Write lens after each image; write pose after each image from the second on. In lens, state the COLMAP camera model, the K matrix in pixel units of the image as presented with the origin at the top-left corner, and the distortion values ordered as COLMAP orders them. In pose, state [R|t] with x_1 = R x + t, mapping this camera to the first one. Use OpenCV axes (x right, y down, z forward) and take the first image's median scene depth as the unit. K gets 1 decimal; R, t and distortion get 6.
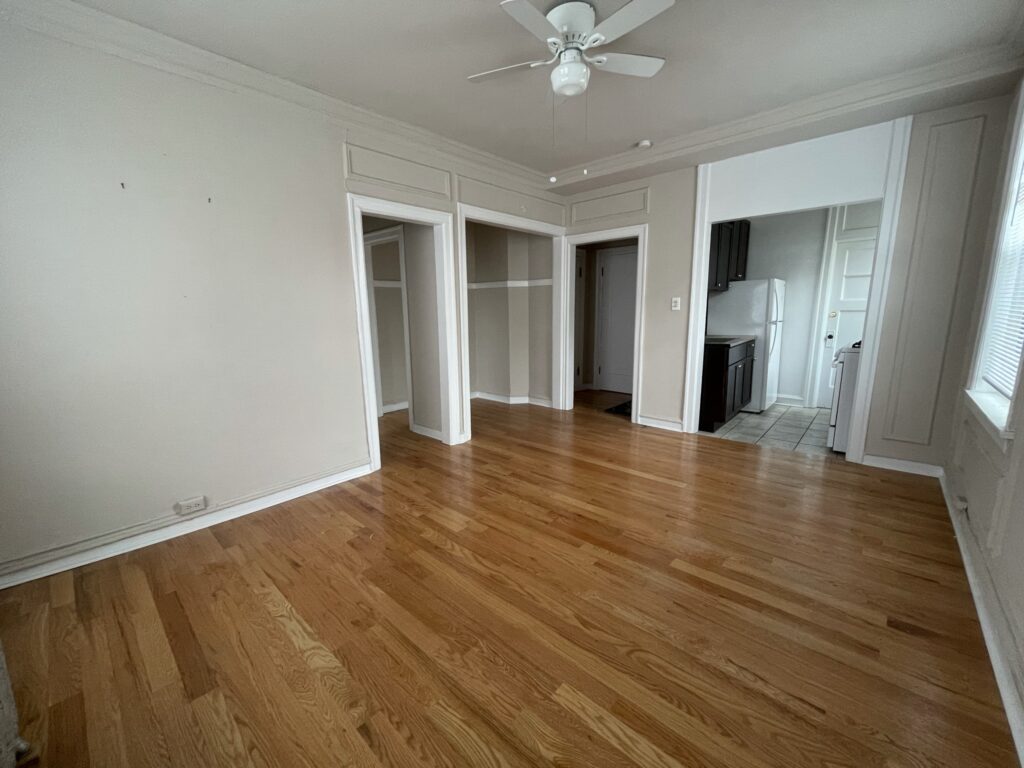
lens RADIAL K [[412.8, 0, 505.9], [0, 412.8, 386.4], [0, 0, 1]] dist [-0.005346, -0.000479]
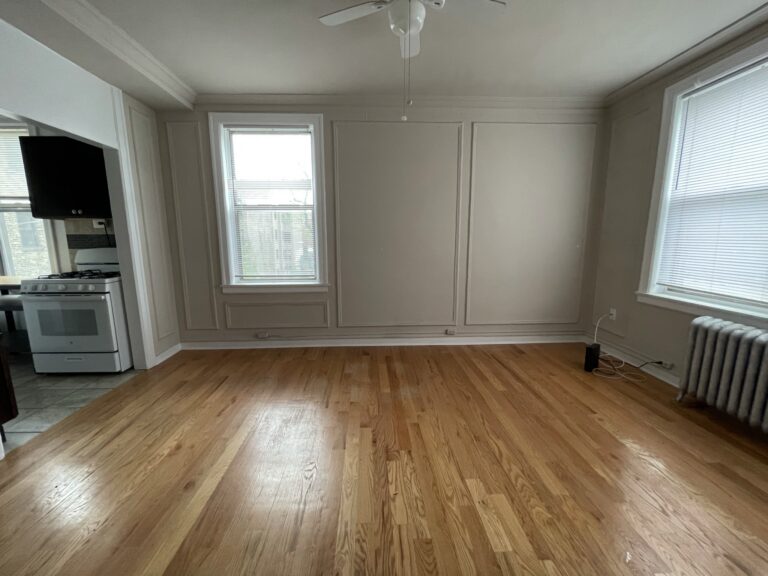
lens RADIAL K [[309.6, 0, 379.2], [0, 309.6, 289.3], [0, 0, 1]] dist [-0.005346, -0.000479]
pose [[-0.702399, -0.094320, 0.705506, -0.180960], [0.149717, 0.949429, 0.275988, -0.135795], [-0.695859, 0.299480, -0.652757, 0.765624]]
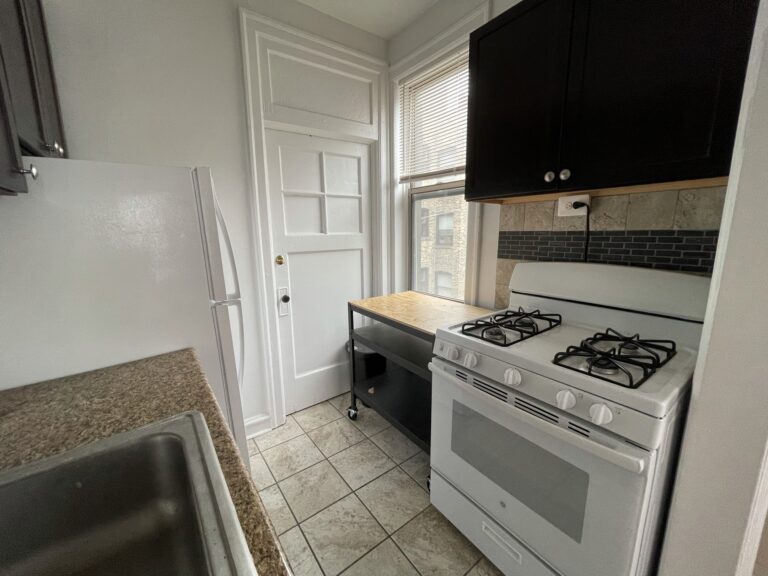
lens RADIAL K [[309.6, 0, 380.0], [0, 309.6, 289.4], [0, 0, 1]] dist [-0.005346, -0.000479]
pose [[0.187626, -0.168787, 0.967630, 0.432273], [0.193378, 0.972192, 0.132087, -0.176735], [-0.963017, 0.162335, 0.215049, 0.837381]]
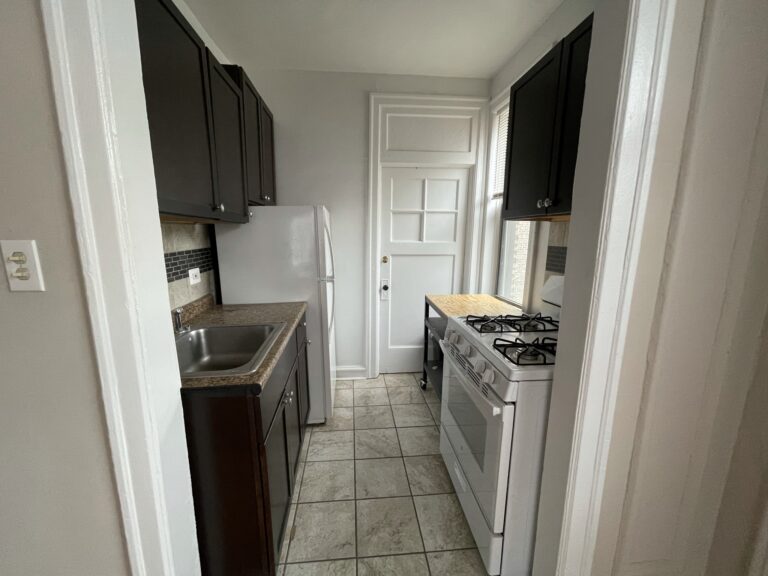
lens RADIAL K [[309.6, 0, 380.8], [0, 309.6, 289.3], [0, 0, 1]] dist [-0.005346, -0.000479]
pose [[0.669986, -0.106233, 0.734734, 0.374637], [0.116694, 0.992475, 0.037088, -0.150936], [-0.733145, 0.060891, 0.677341, 0.651193]]
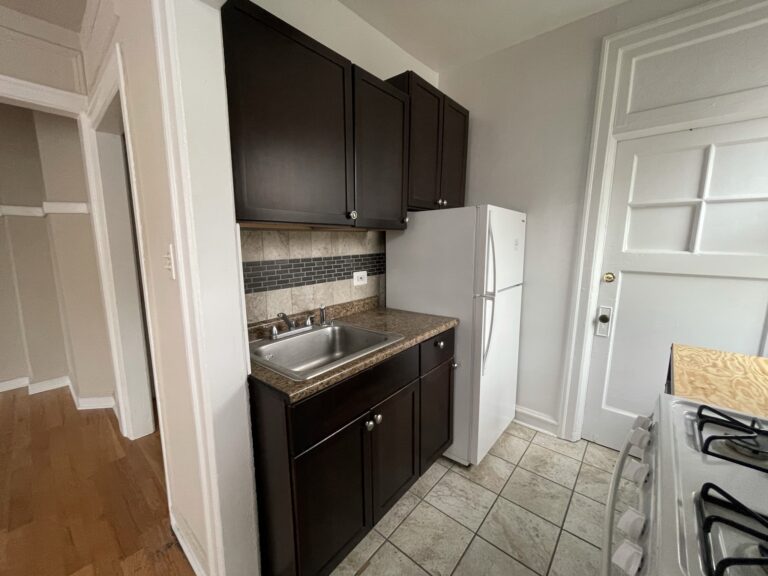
lens RADIAL K [[309.6, 0, 377.1], [0, 309.6, 289.9], [0, 0, 1]] dist [-0.005346, -0.000479]
pose [[0.999426, 0.017508, 0.029002, 0.518361], [-0.016735, 0.999504, -0.026674, -0.152961], [-0.029455, 0.026173, 0.999223, 0.652568]]
